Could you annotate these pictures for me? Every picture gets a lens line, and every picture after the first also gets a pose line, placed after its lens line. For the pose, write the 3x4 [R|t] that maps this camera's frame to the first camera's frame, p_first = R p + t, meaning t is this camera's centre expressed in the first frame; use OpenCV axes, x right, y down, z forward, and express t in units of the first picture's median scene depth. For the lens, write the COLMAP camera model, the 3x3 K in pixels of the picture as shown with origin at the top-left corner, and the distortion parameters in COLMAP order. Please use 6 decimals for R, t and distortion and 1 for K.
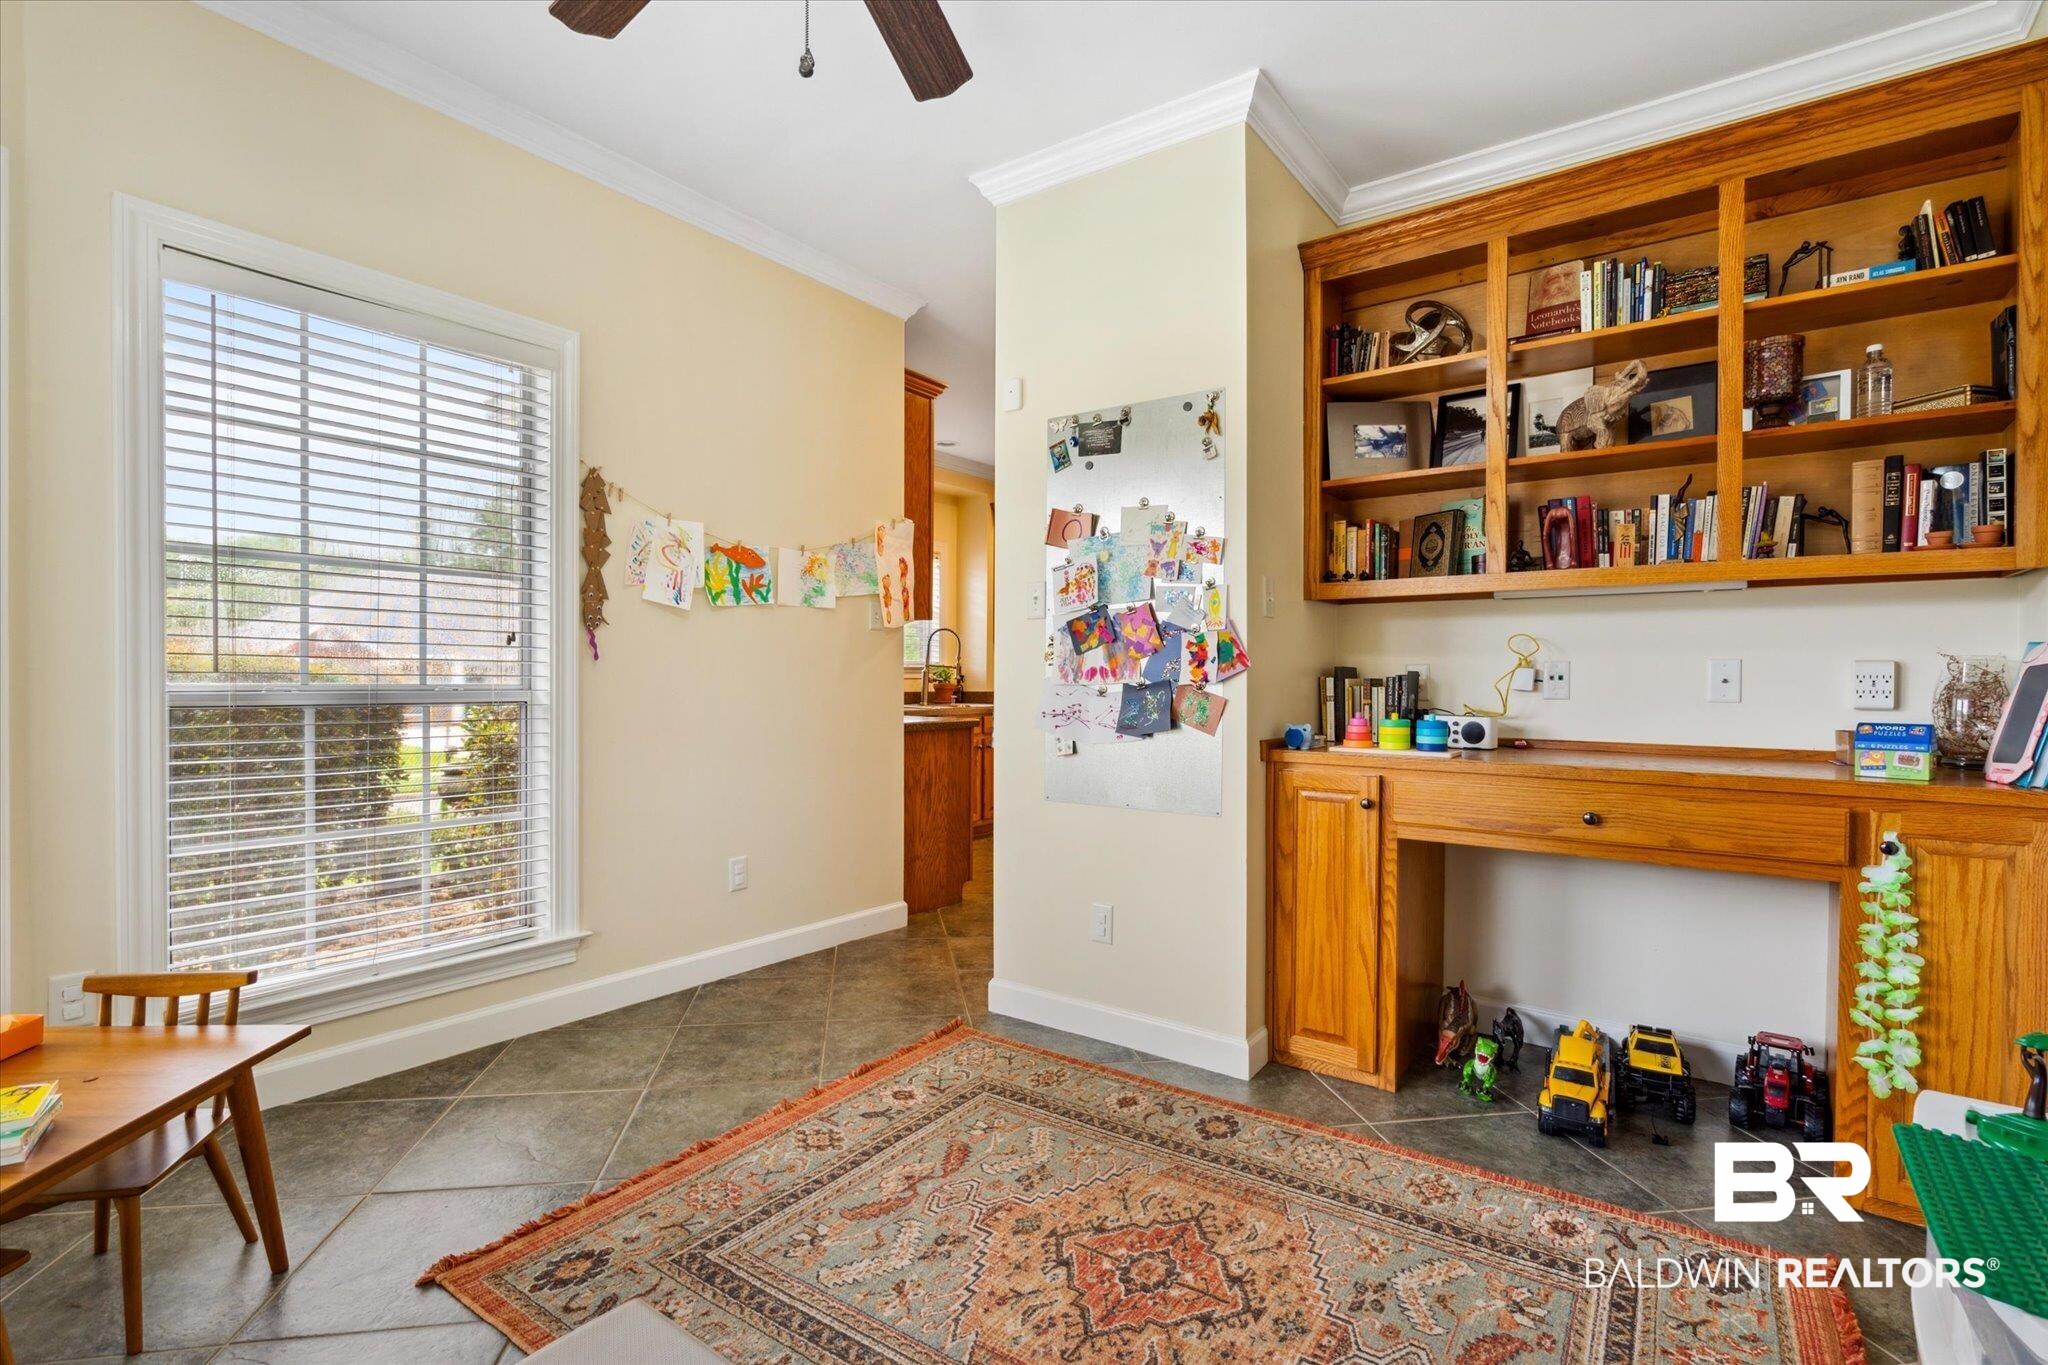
lens RADIAL K [[954.8, 0, 1014.5], [0, 954.8, 691.3], [0, 0, 1]] dist [0.000934, 0.000230]
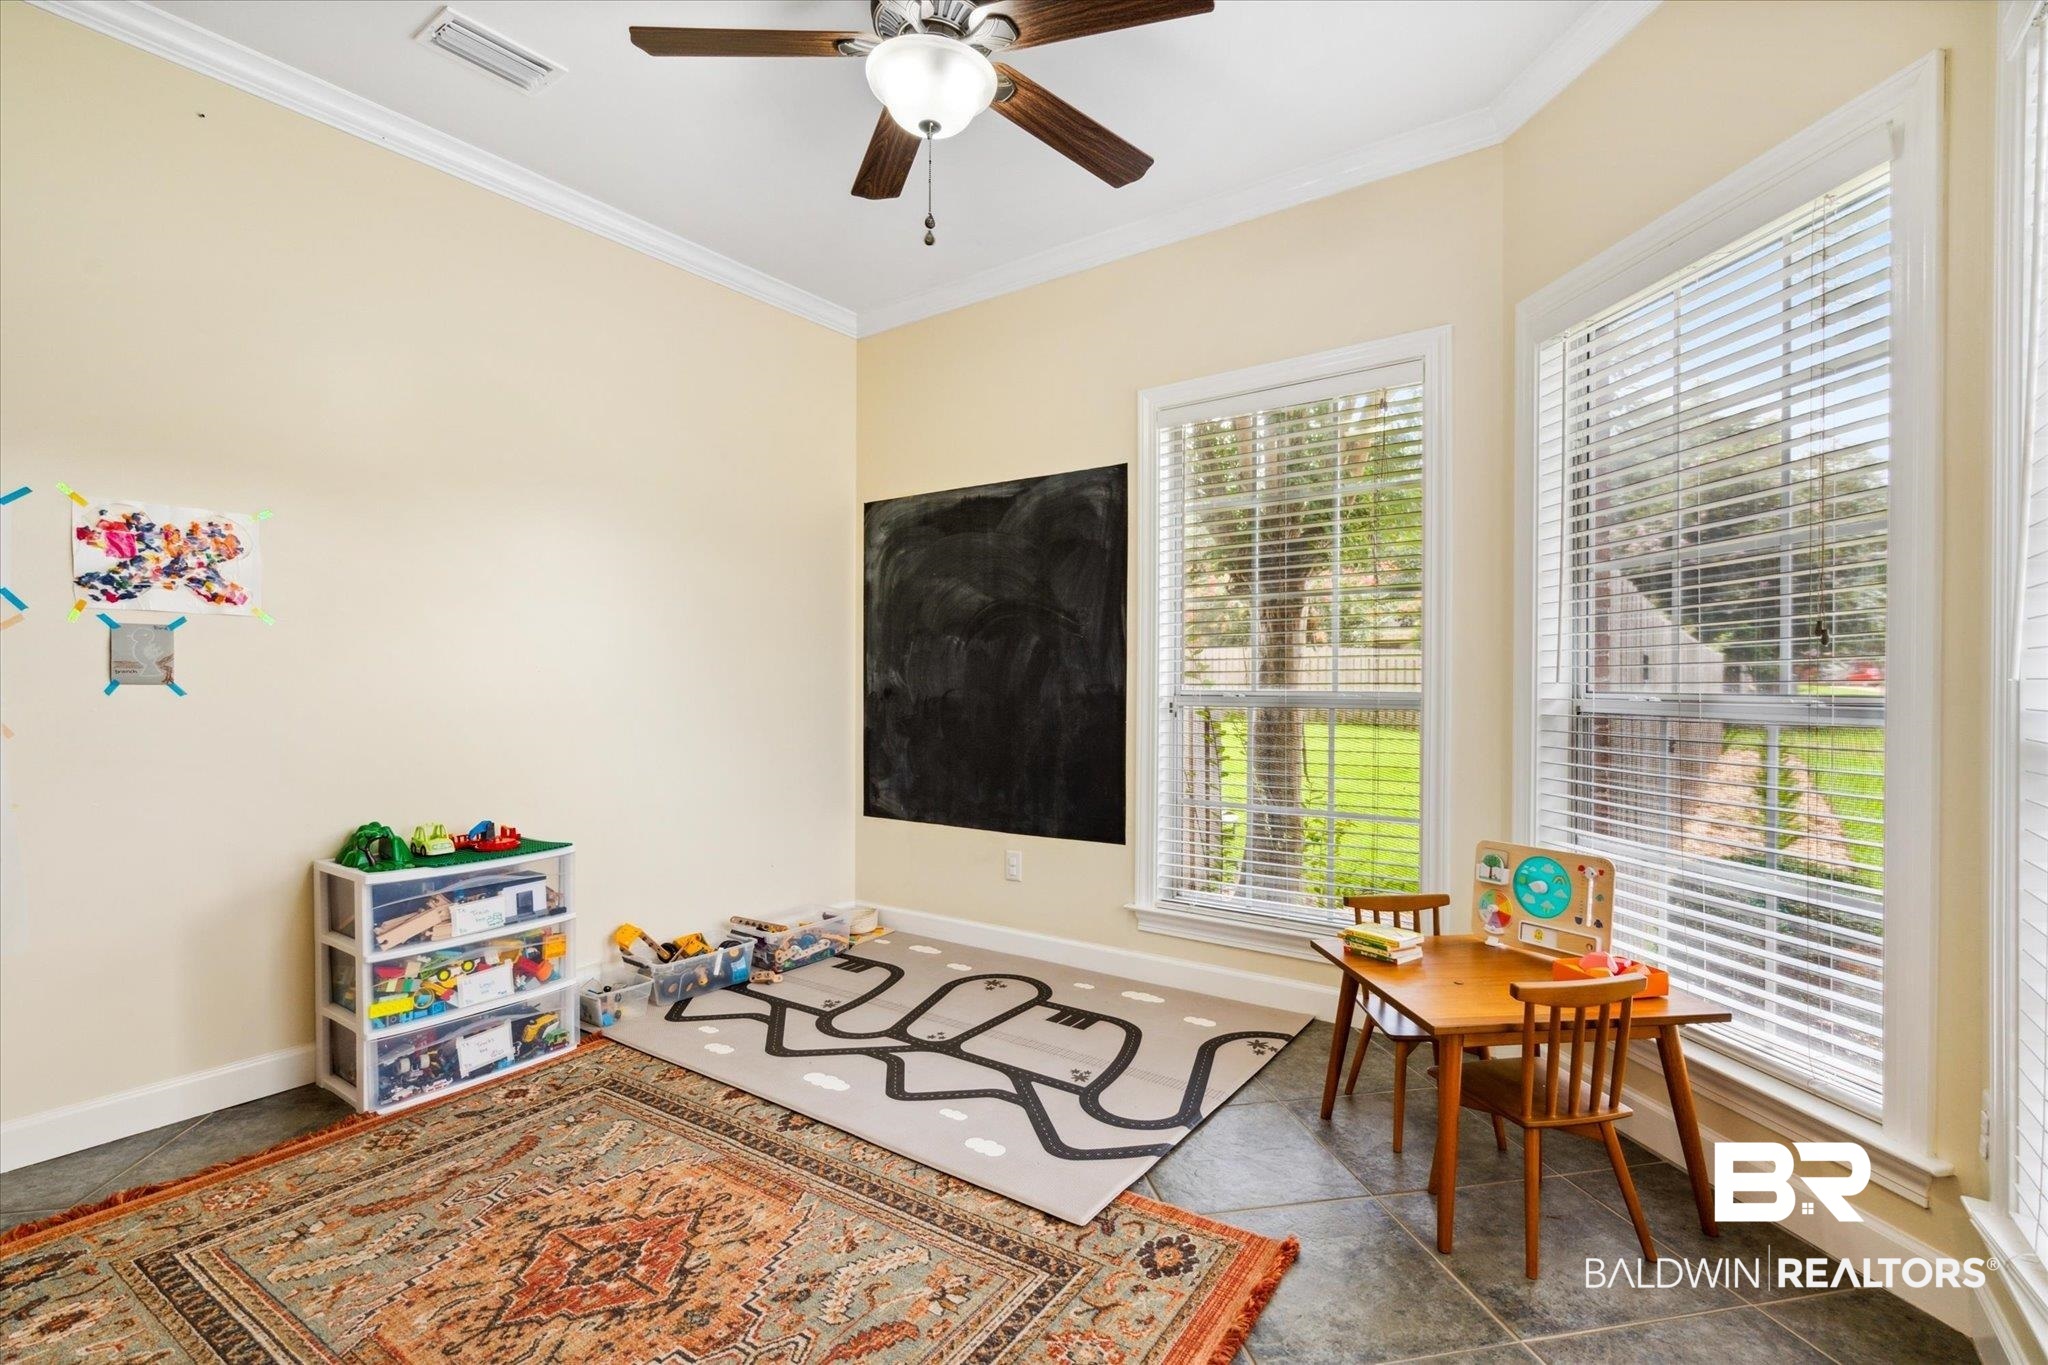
lens RADIAL K [[954.8, 0, 1014.5], [0, 954.8, 691.3], [0, 0, 1]] dist [0.000934, 0.000230]
pose [[-0.999899, -0.008590, -0.011306, -0.273955], [-0.008790, 0.999804, 0.017739, -0.021086], [0.011151, 0.017837, -0.999779, 1.978251]]
